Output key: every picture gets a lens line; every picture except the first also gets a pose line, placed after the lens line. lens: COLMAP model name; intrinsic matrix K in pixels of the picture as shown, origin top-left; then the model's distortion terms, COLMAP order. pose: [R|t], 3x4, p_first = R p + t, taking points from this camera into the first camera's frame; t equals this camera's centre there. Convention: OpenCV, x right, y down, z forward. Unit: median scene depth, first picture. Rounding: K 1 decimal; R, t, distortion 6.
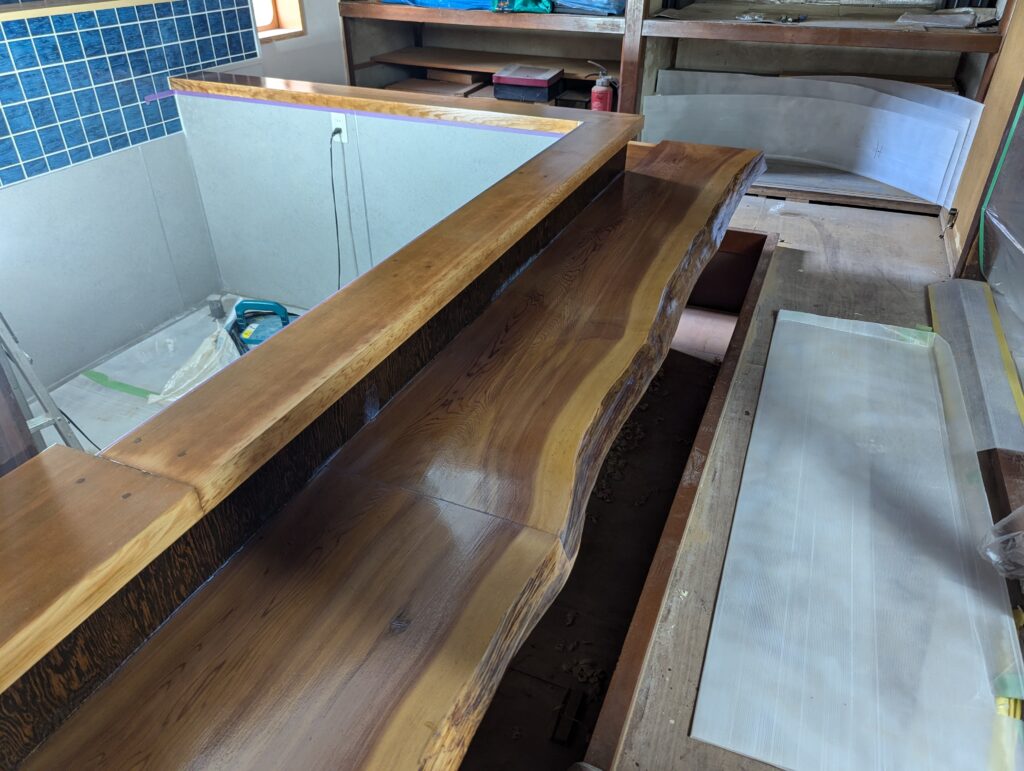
lens RADIAL K [[734.5, 0, 510.5], [0, 734.5, 386.9], [0, 0, 1]] dist [0.048544, -0.041723]
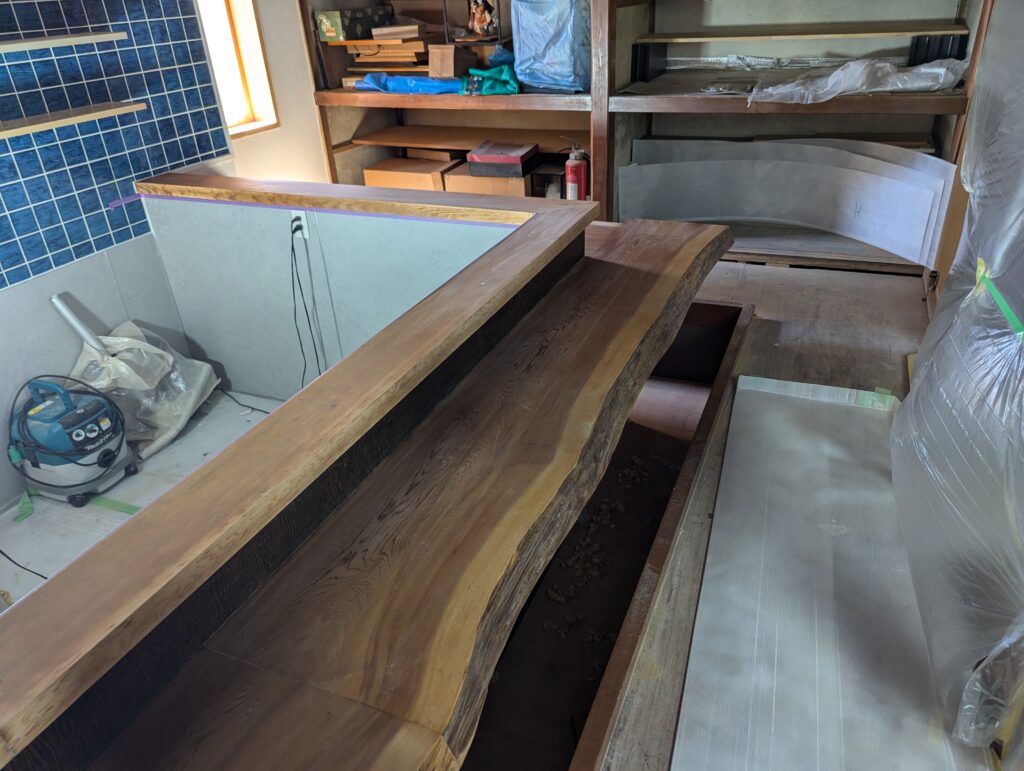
lens RADIAL K [[734.5, 0, 520.7], [0, 734.5, 380.1], [0, 0, 1]] dist [0.048544, -0.041723]
pose [[0.998636, -0.045850, -0.024963, 0.080446], [0.044183, 0.996994, -0.063648, -0.065001], [0.027806, 0.062458, 0.997660, 0.028219]]
